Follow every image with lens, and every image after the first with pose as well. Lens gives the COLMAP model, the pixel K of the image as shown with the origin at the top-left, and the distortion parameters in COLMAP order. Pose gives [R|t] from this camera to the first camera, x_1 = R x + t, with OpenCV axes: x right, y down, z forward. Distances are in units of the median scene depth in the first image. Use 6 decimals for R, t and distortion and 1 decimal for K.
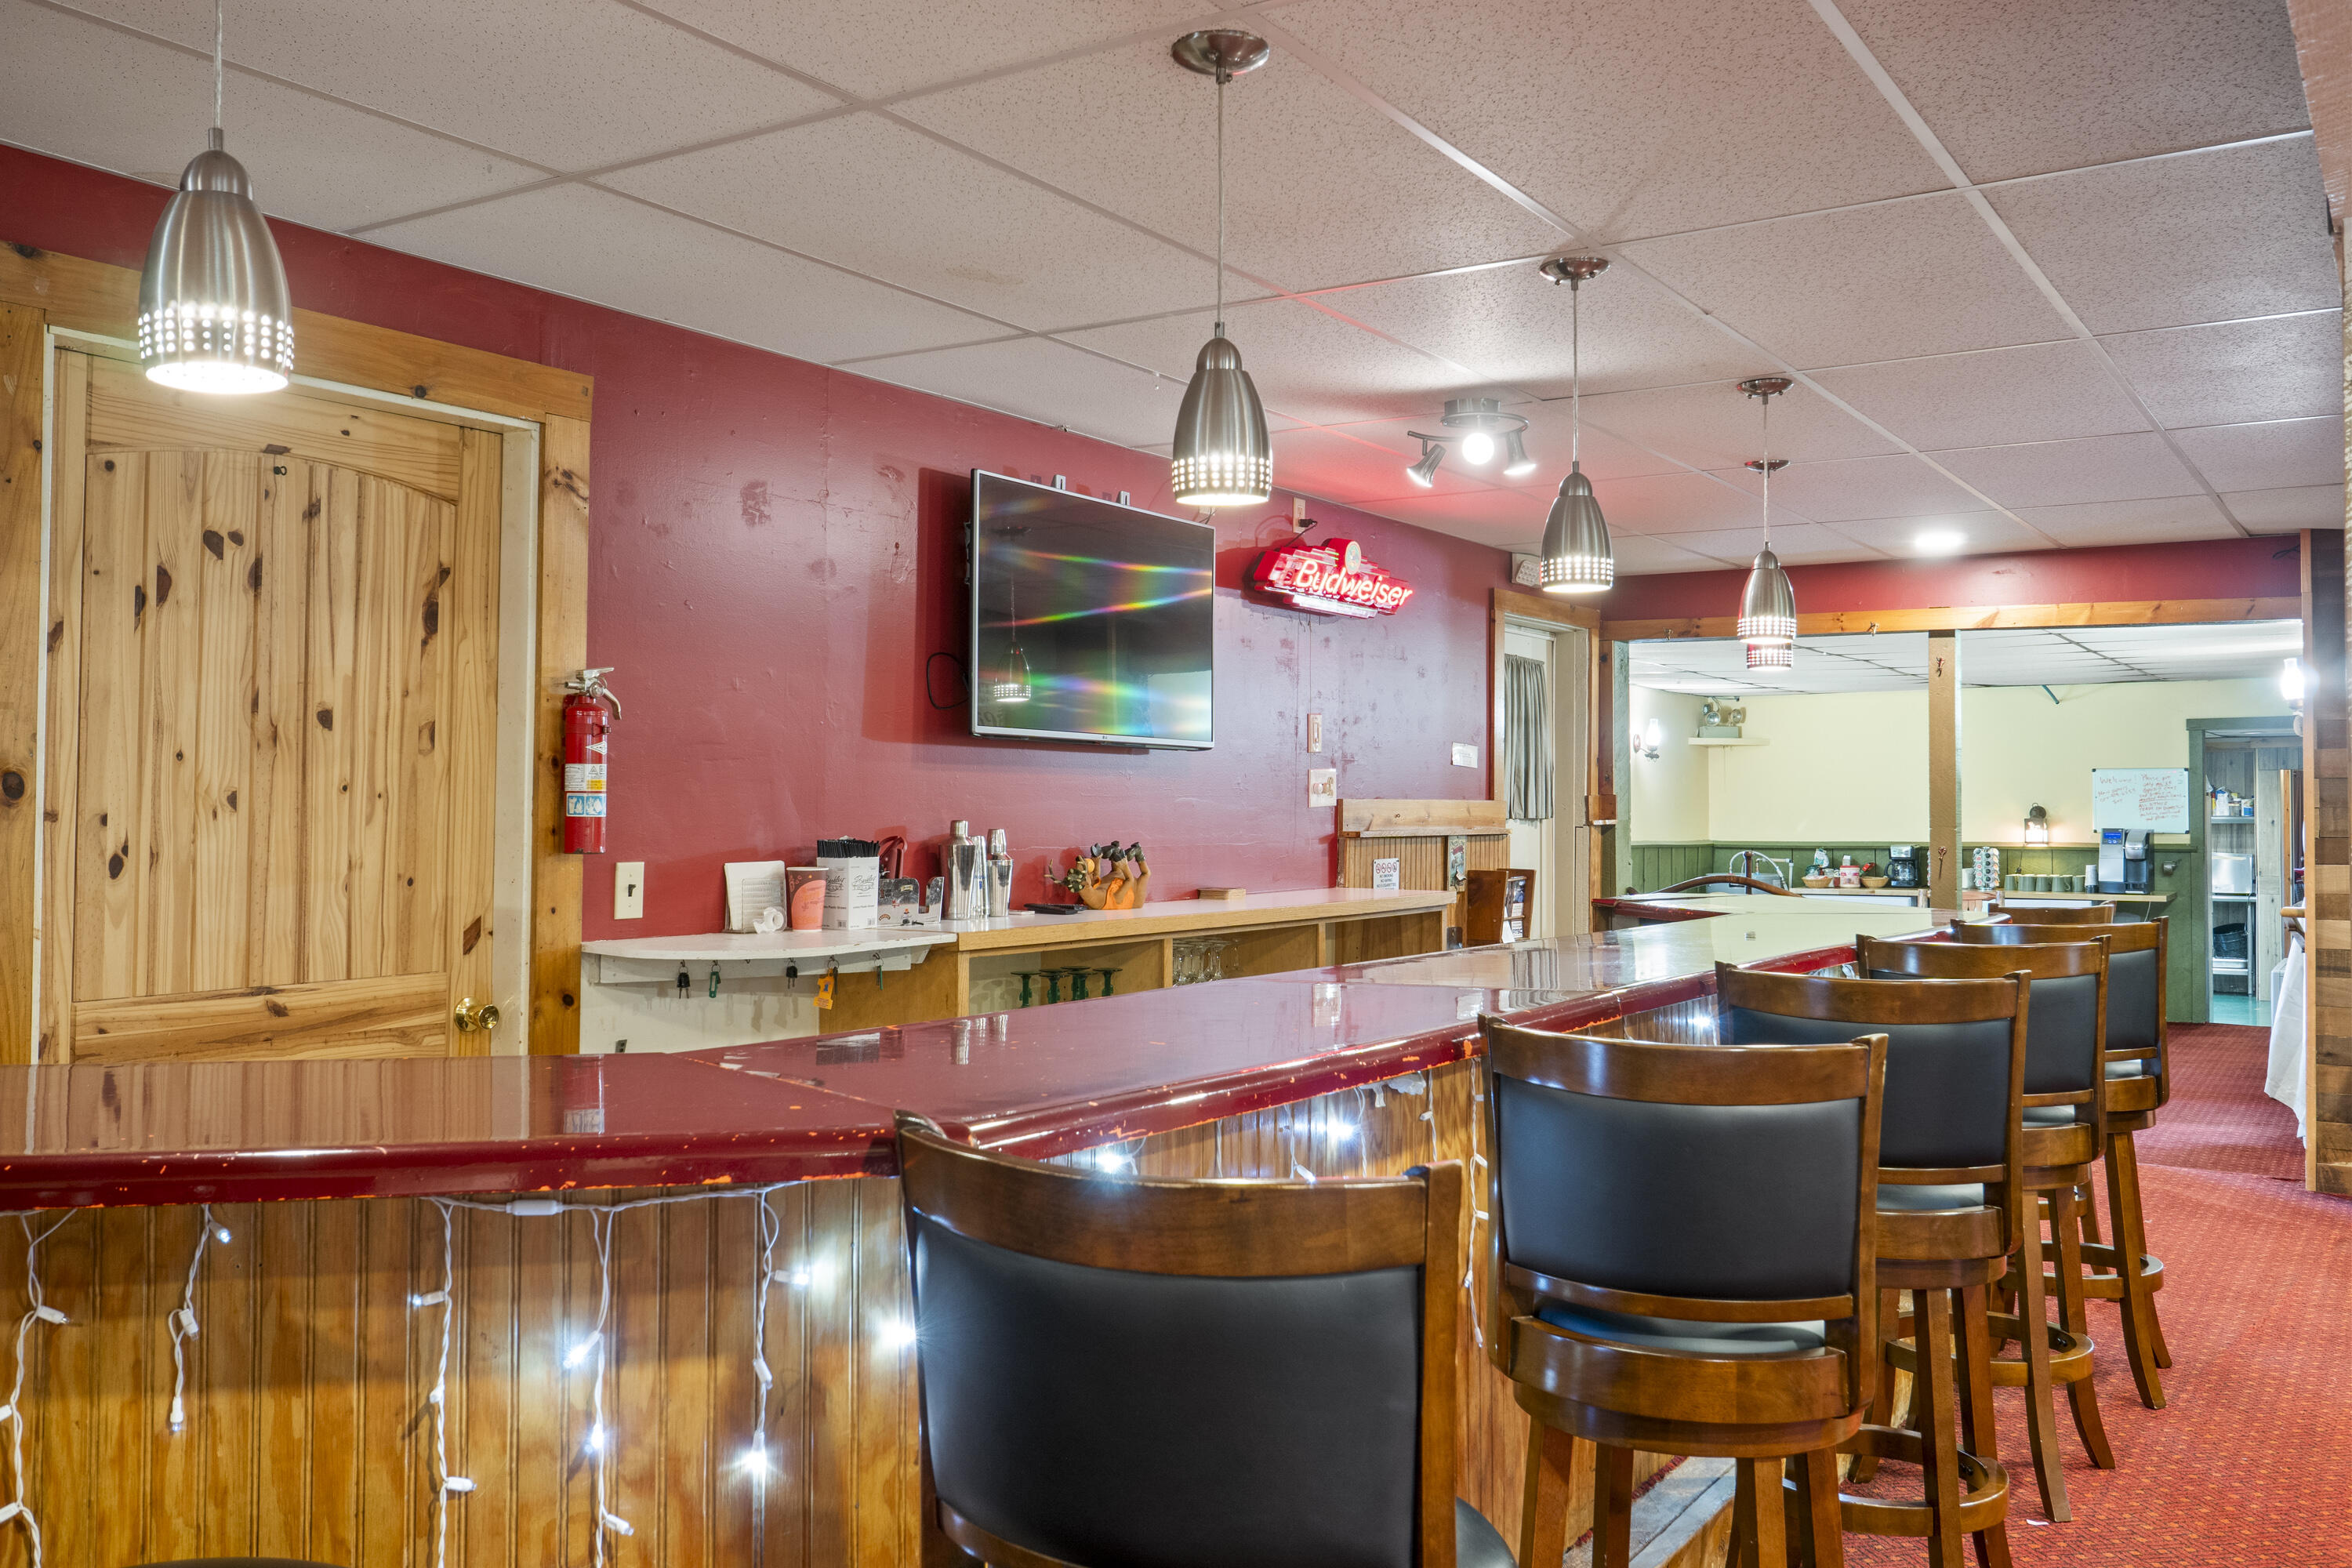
lens RADIAL K [[2052.8, 0, 1164.4], [0, 2052.8, 782.7], [0, 0, 1]] dist [0.006910, 0.000178]
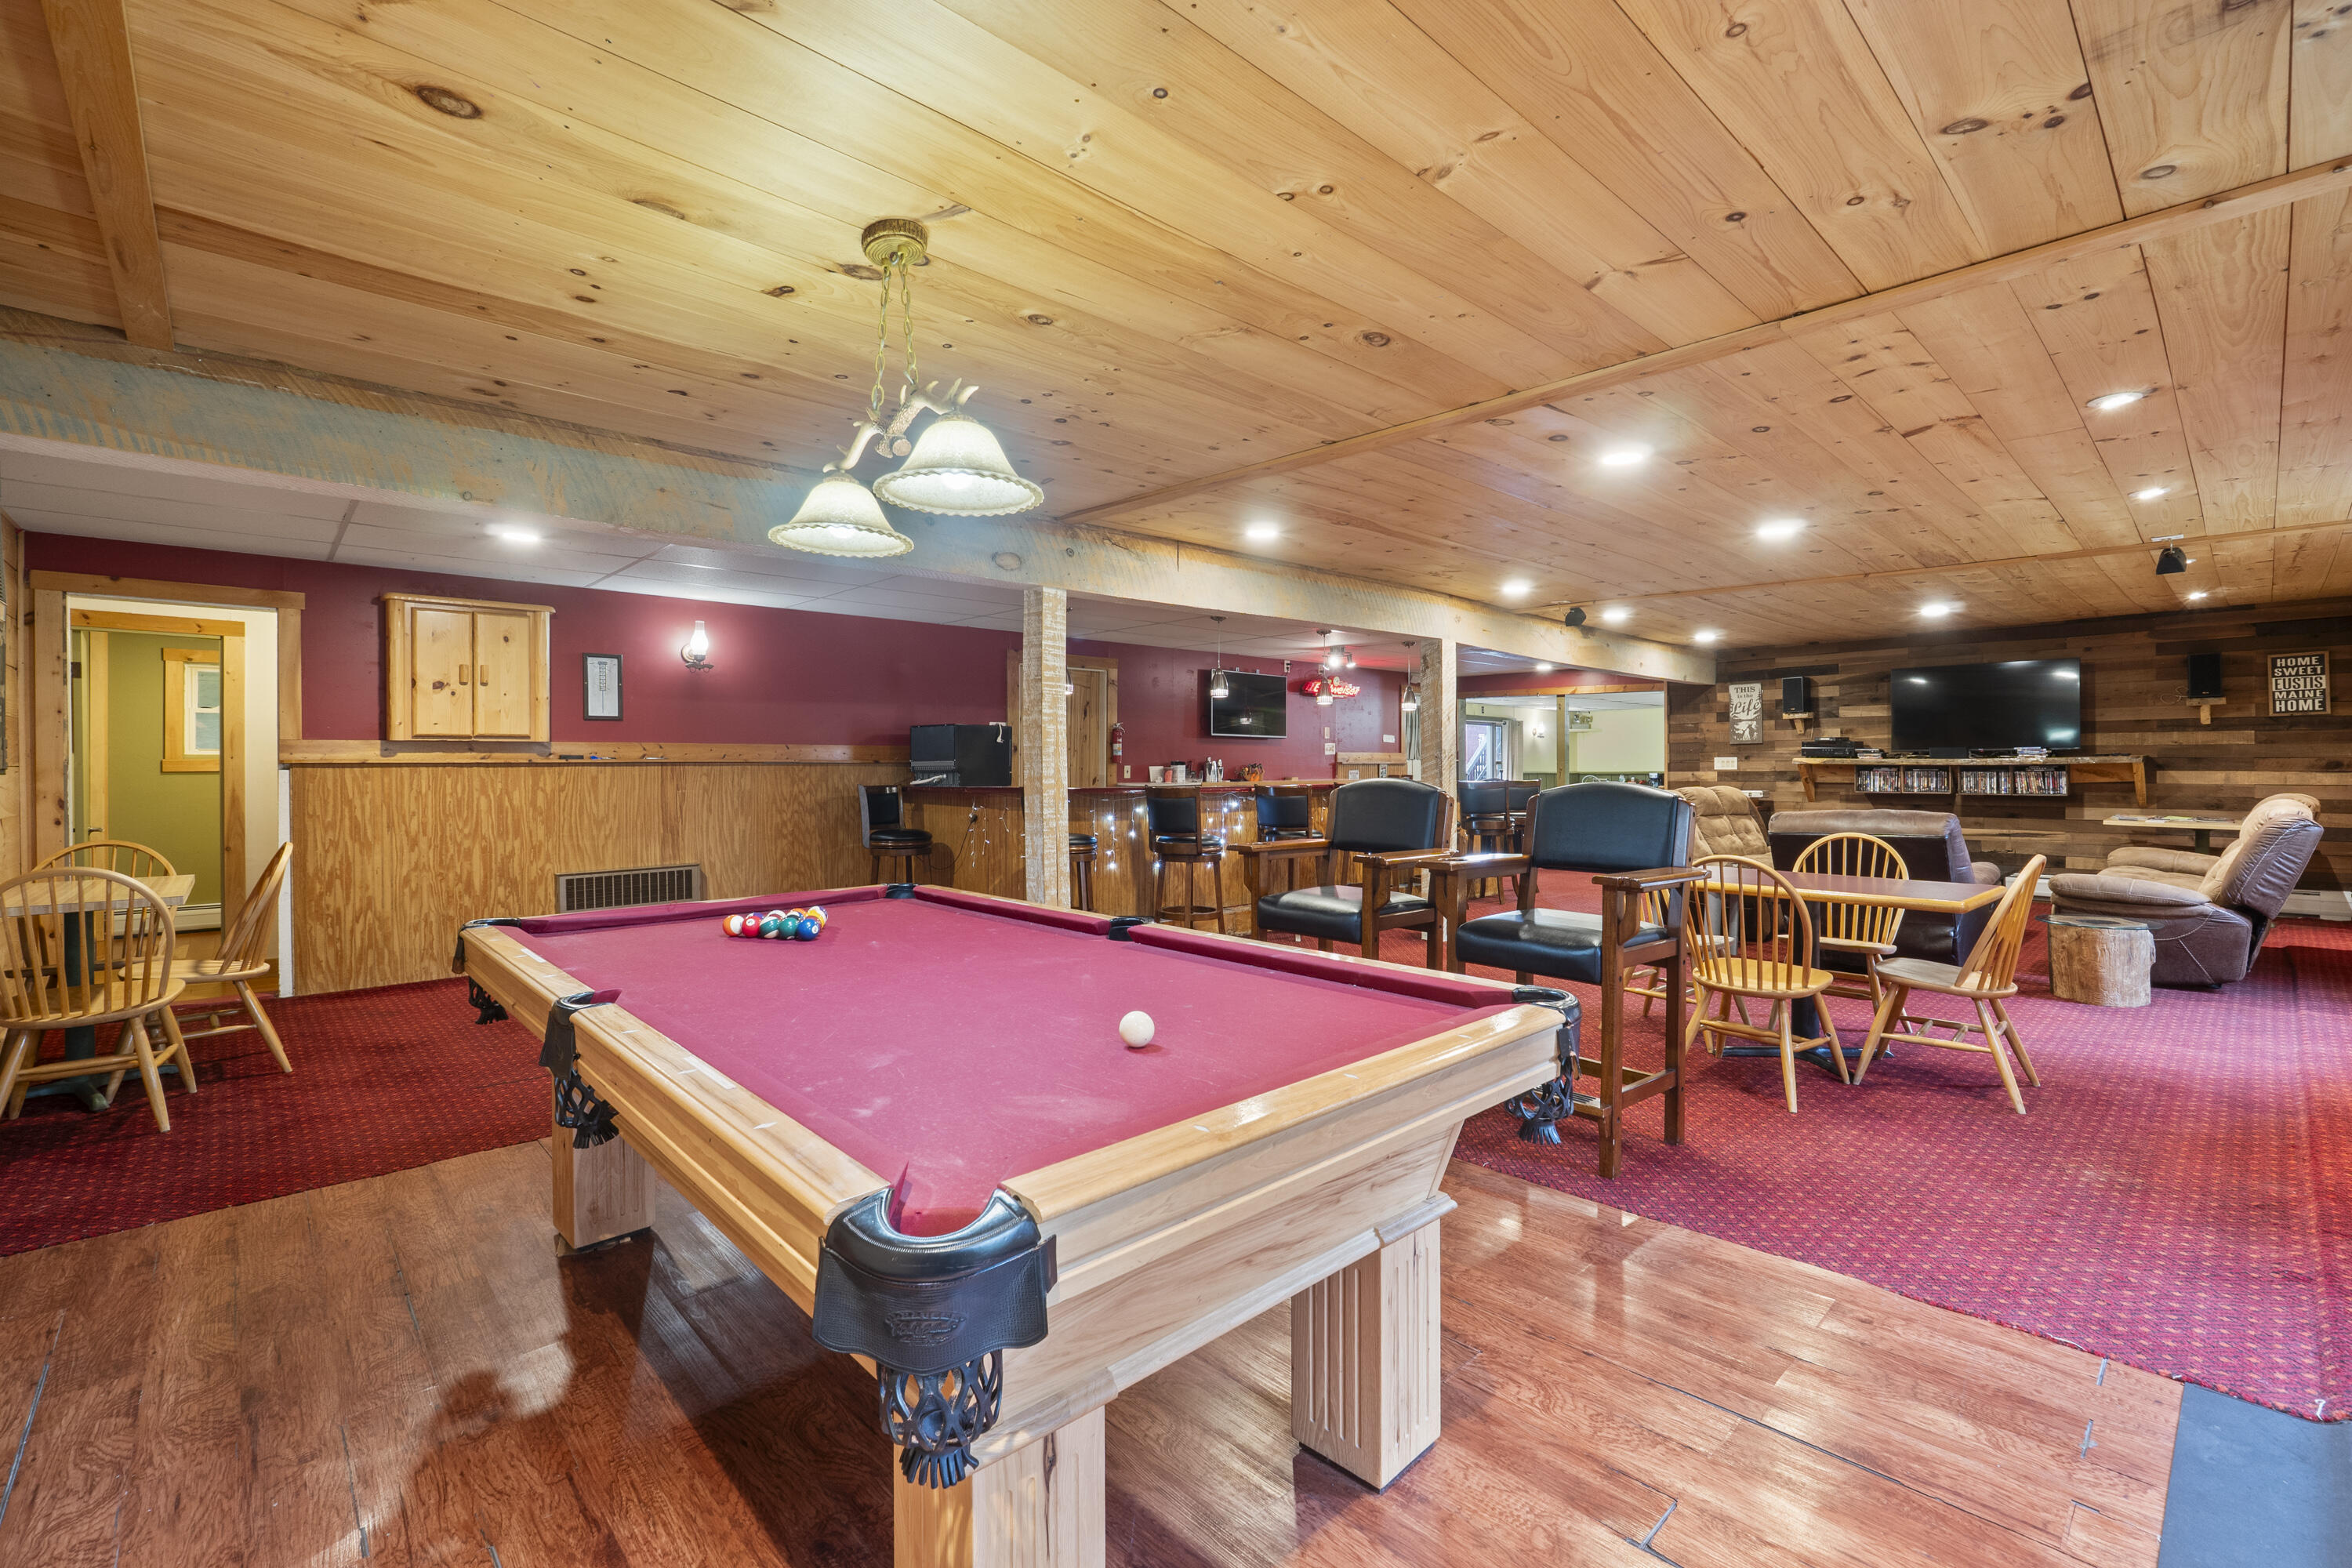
lens RADIAL K [[1013.1, 0, 1171.7], [0, 1013.1, 775.6], [0, 0, 1]] dist [-0.000896, -0.000091]
pose [[0.971357, -0.001060, -0.237624, 0.084477], [0.006573, 0.999727, 0.022411, 0.002813], [0.237535, -0.023331, 0.971099, -0.264412]]
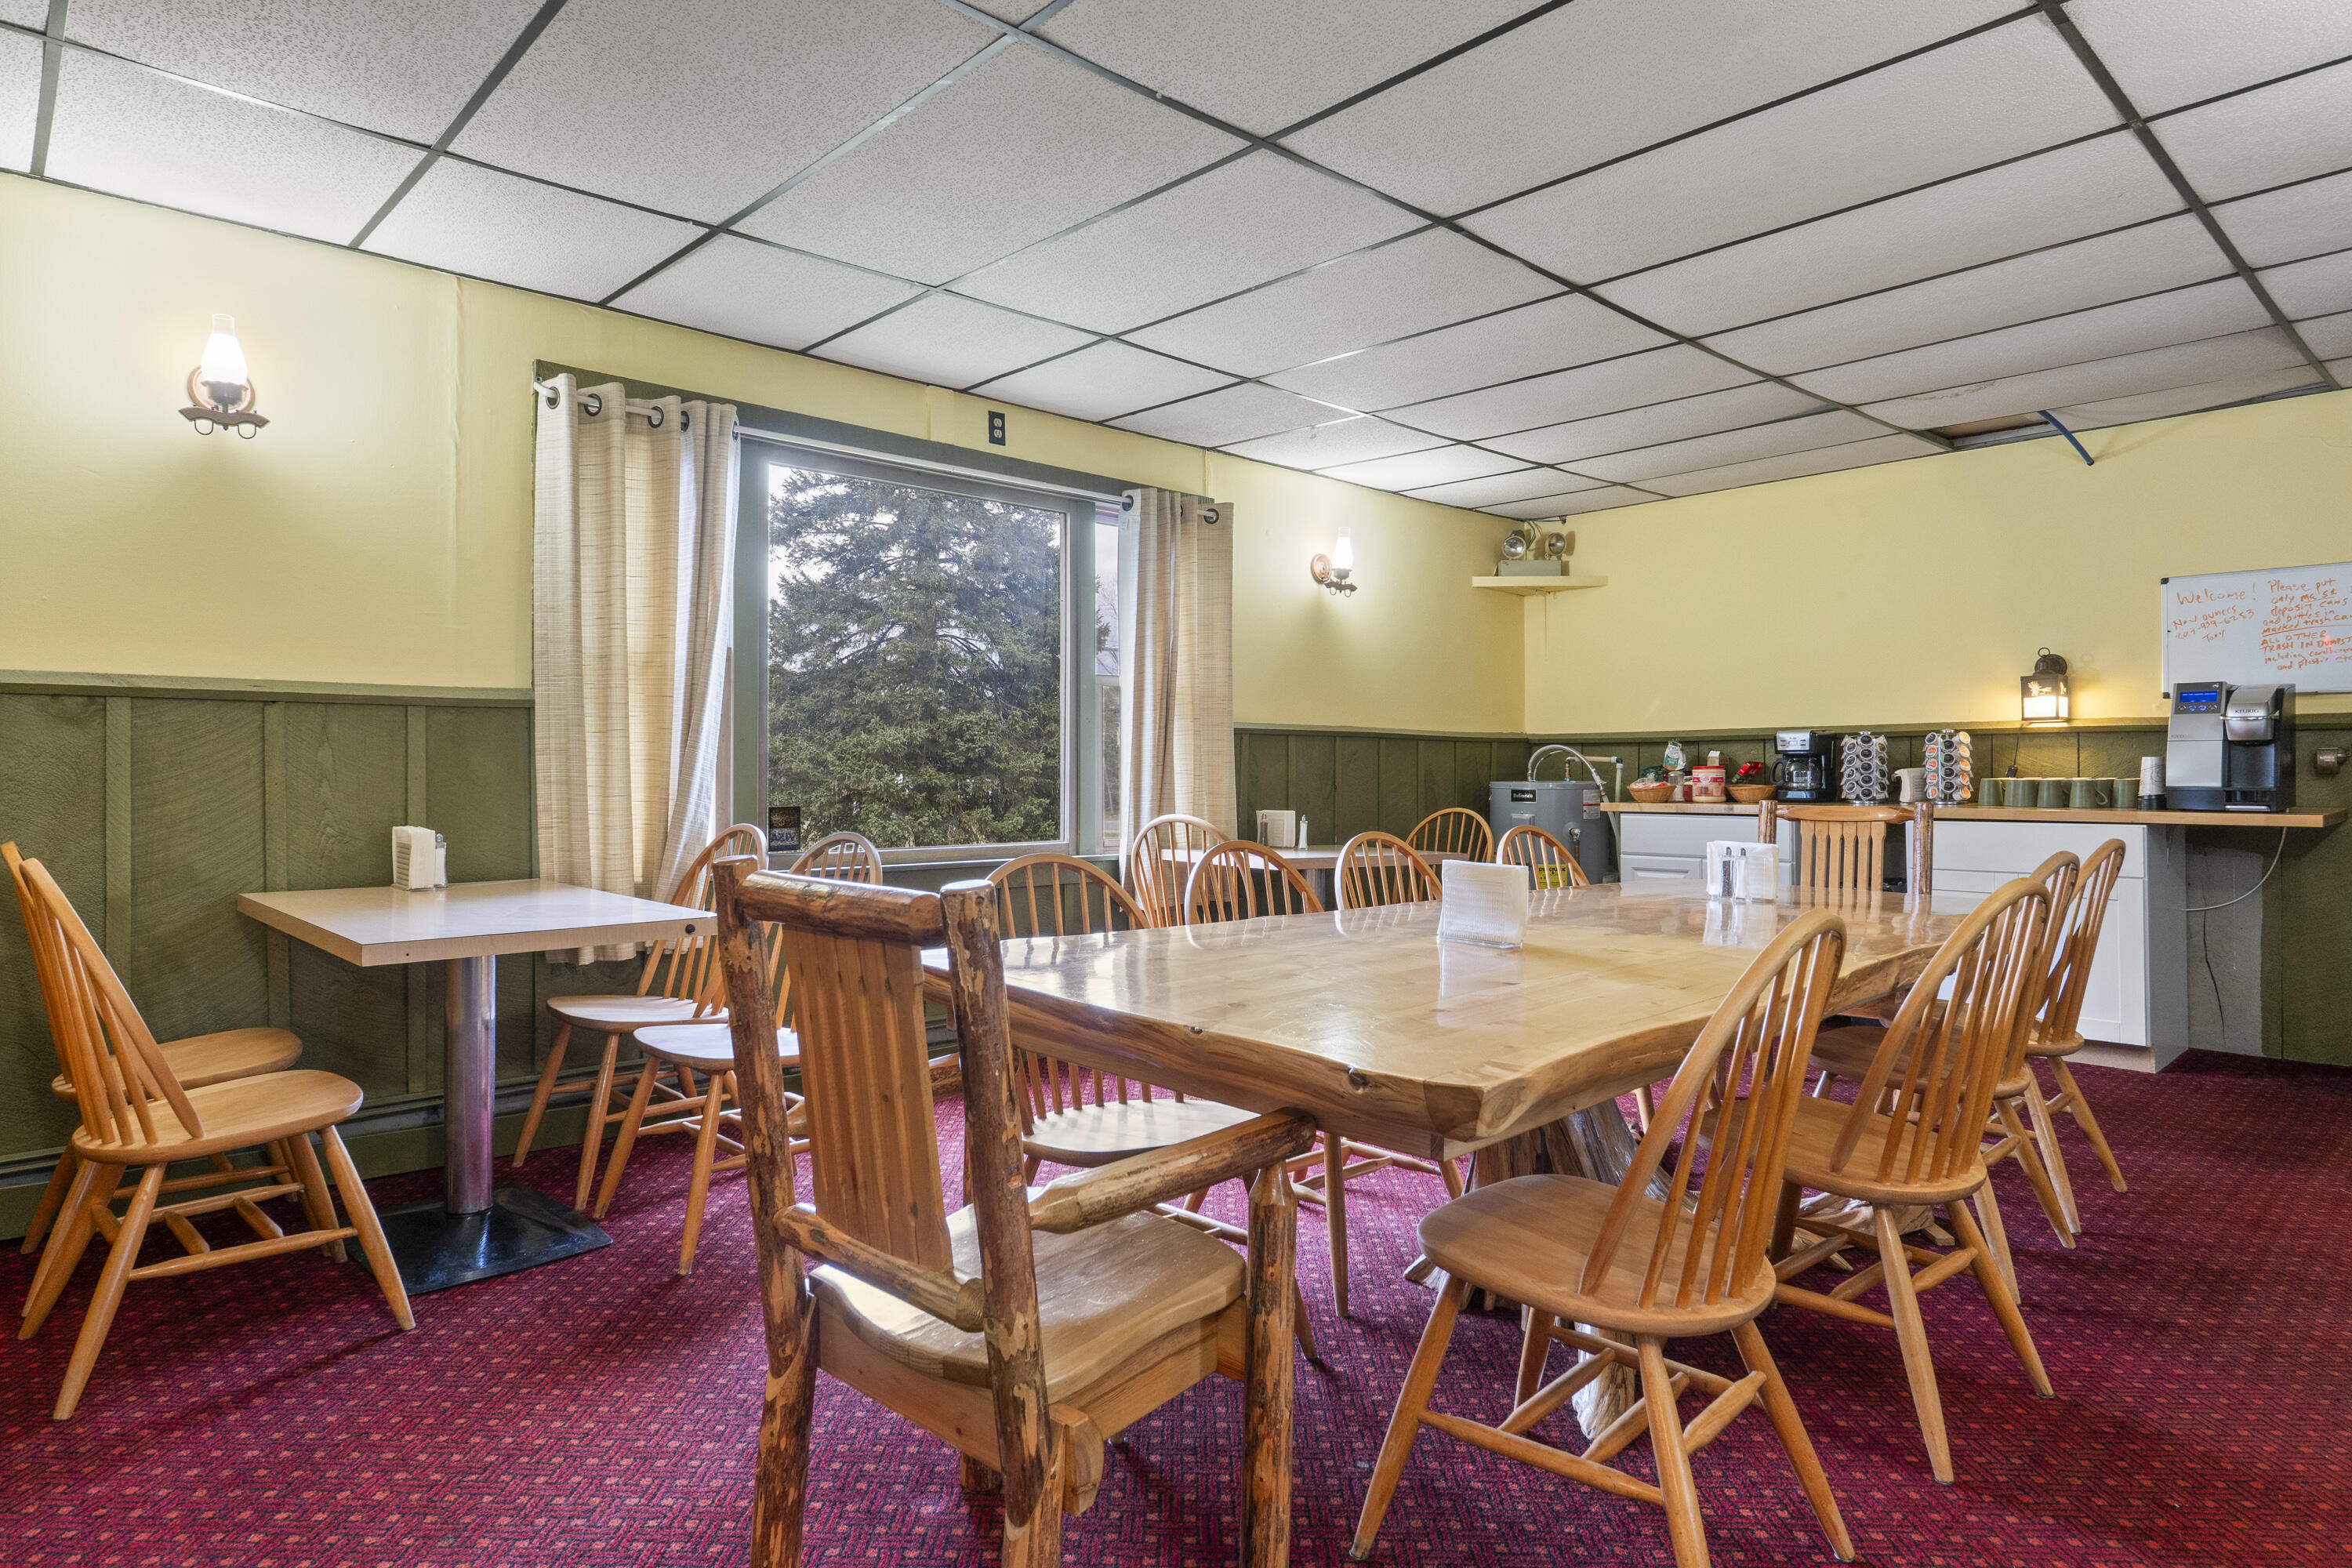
lens RADIAL K [[1349.5, 0, 1182.0], [0, 1349.5, 777.4], [0, 0, 1]] dist [0.003676, 0.001295]
pose [[0.968603, -0.001546, -0.248609, 0.298659], [0.005608, 0.999862, 0.015633, 0.038726], [0.248551, -0.016536, 0.968478, 0.608580]]
